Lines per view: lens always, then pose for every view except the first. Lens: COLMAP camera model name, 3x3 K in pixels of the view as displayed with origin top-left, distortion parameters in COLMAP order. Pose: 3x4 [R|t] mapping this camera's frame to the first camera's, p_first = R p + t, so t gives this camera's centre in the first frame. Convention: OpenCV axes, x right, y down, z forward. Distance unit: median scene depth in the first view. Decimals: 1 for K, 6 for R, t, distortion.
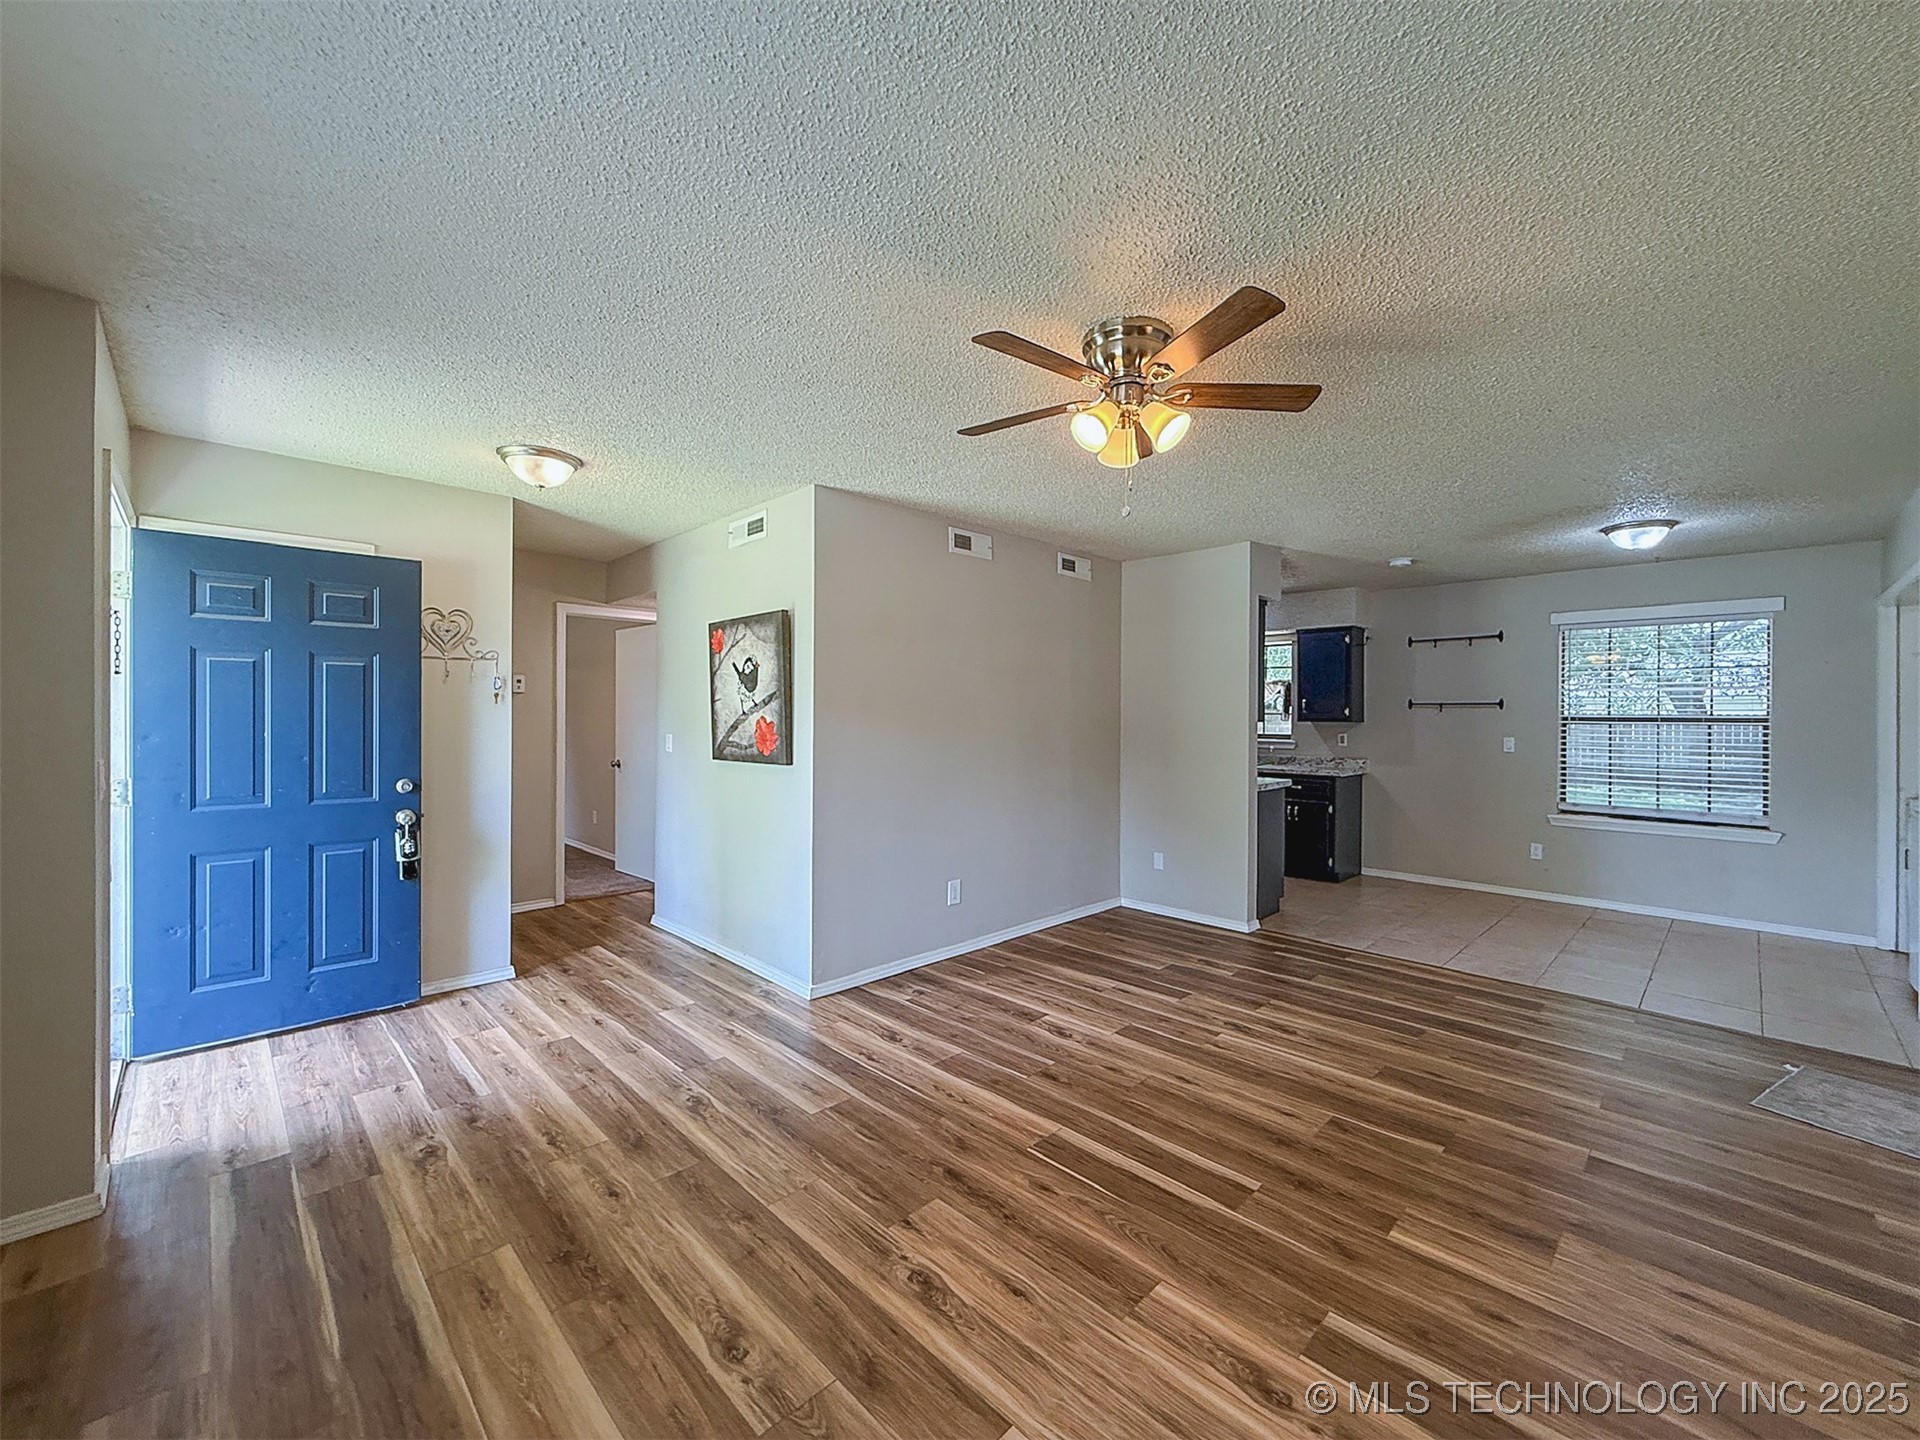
lens RADIAL K [[778.9, 0, 959.6], [0, 778.9, 720.2], [0, 0, 1]] dist [-0.004035, 0.000355]
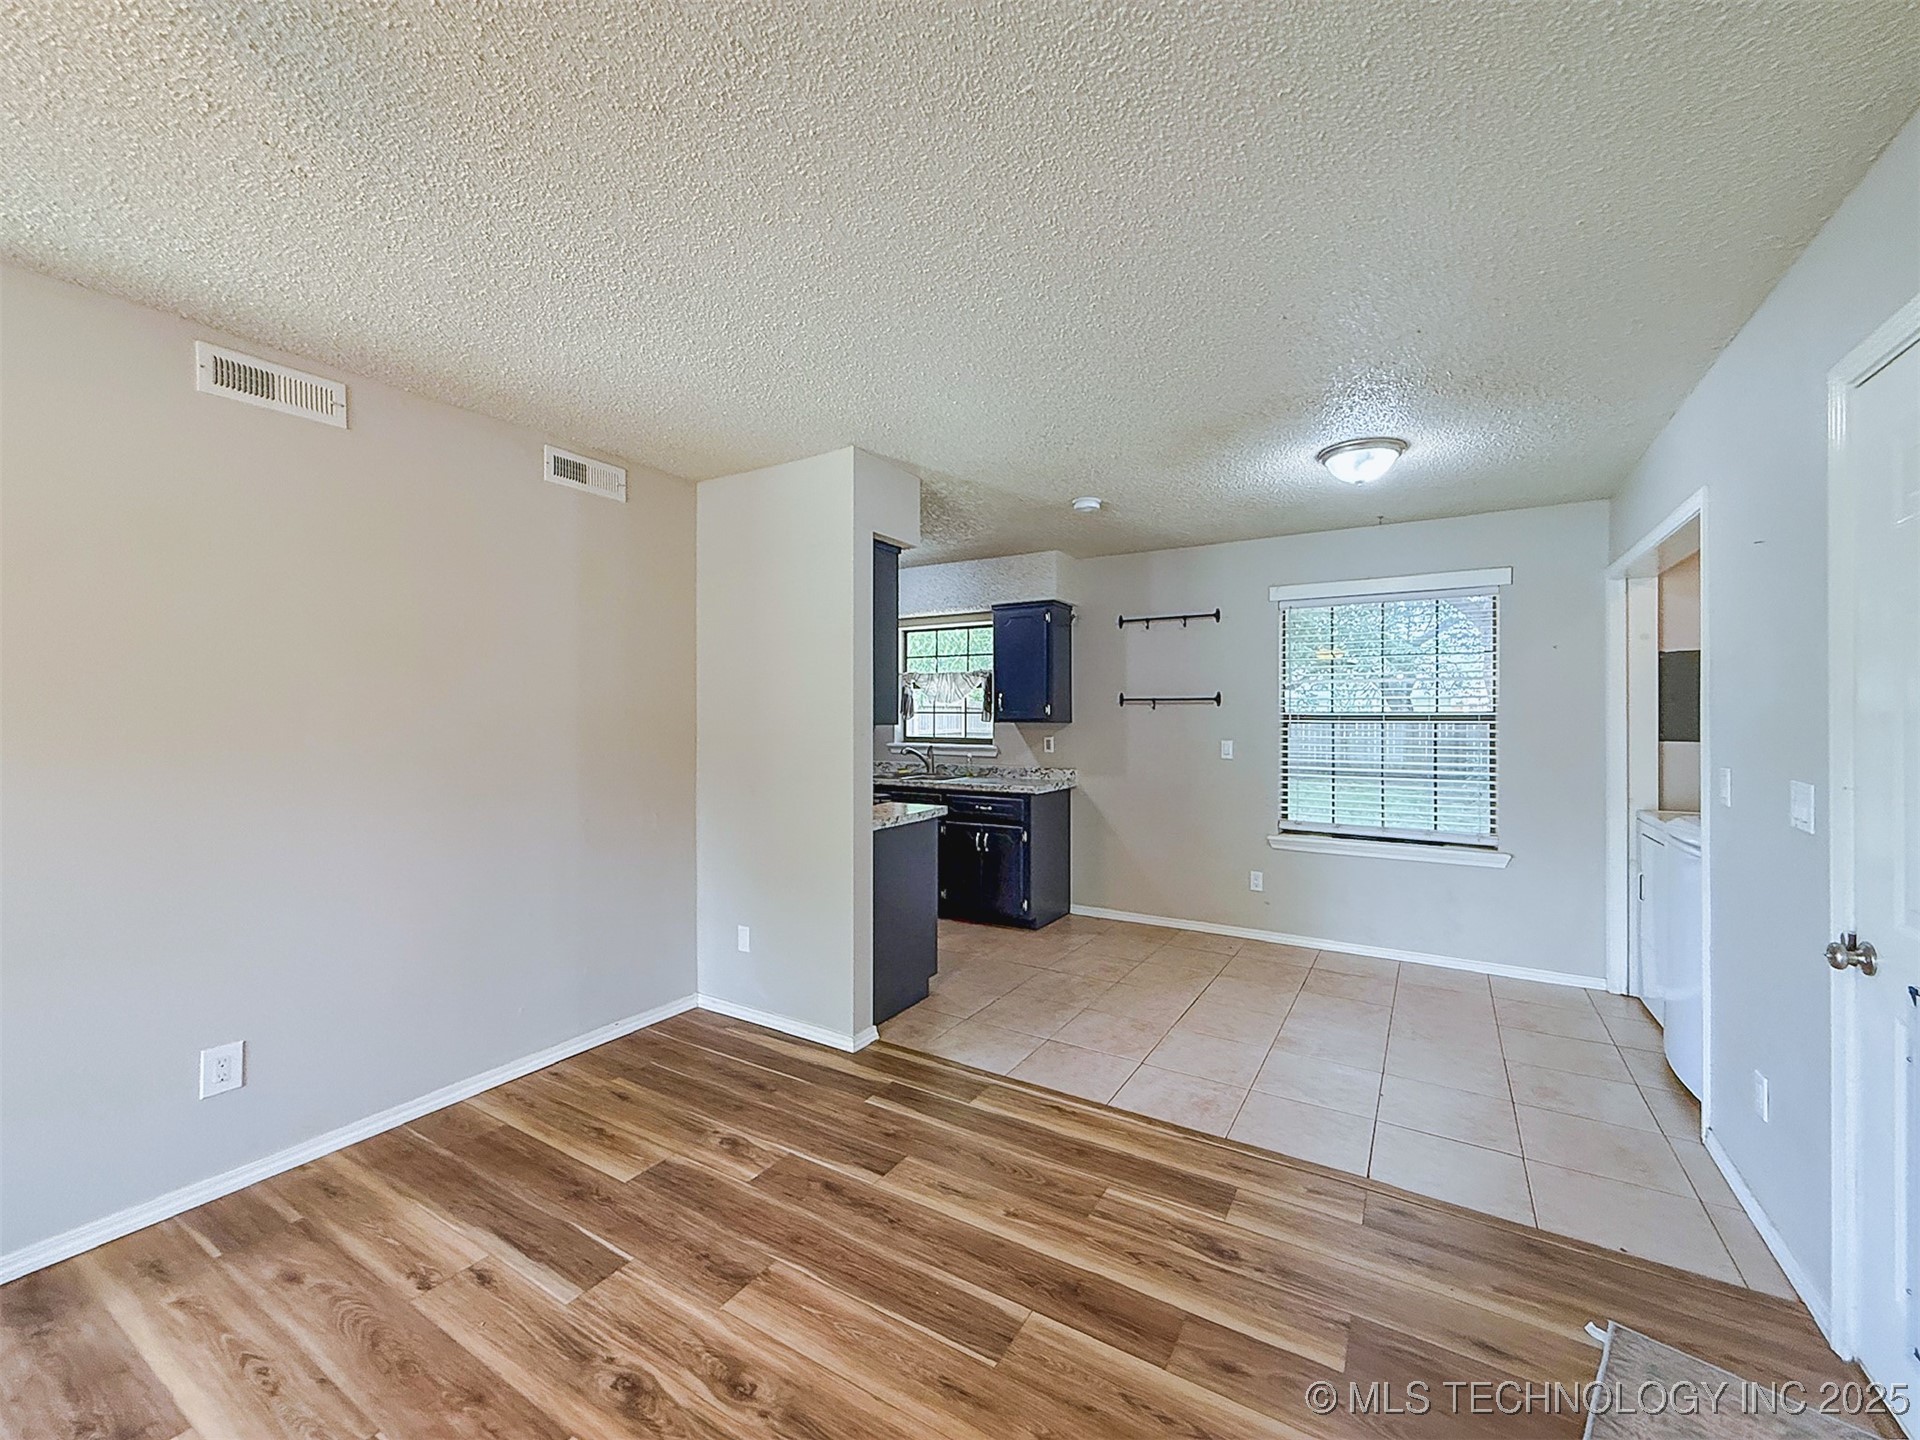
lens RADIAL K [[778.9, 0, 971.4], [0, 778.9, 721.5], [0, 0, 1]] dist [-0.004035, 0.000355]
pose [[0.967368, -0.007761, 0.253256, 0.369783], [0.007590, 0.999970, 0.001650, -0.001413], [-0.253261, 0.000326, 0.967398, 0.428823]]
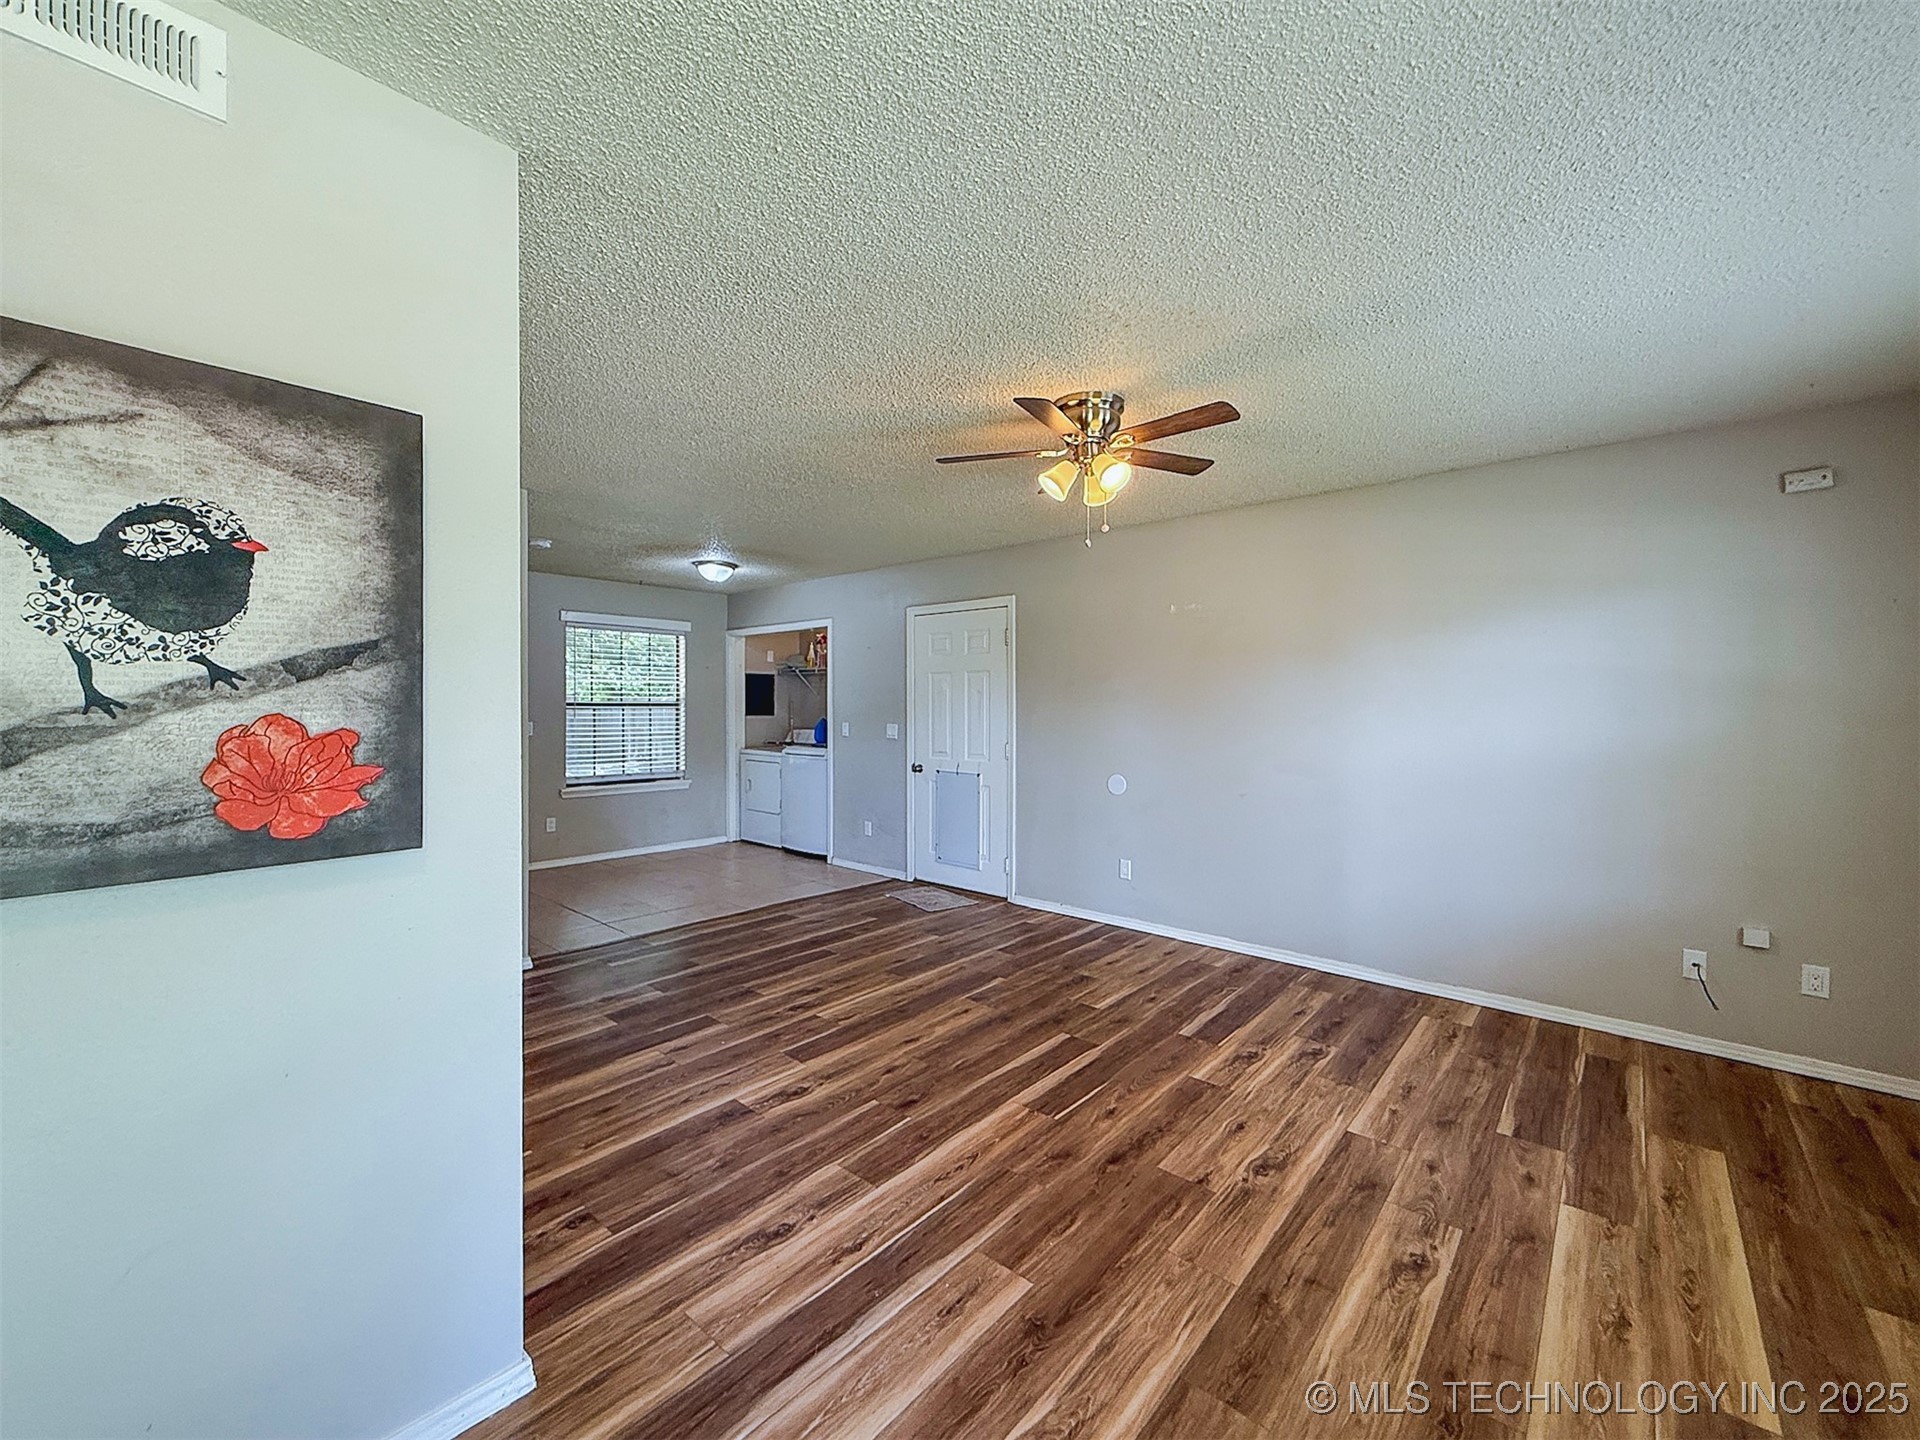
lens RADIAL K [[778.9, 0, 955.2], [0, 778.9, 705.8], [0, 0, 1]] dist [-0.004035, 0.000355]
pose [[-0.080441, -0.008432, 0.996724, -0.577433], [0.004109, 0.999953, 0.008791, -0.009729], [-0.996751, 0.004803, -0.080403, 0.745356]]
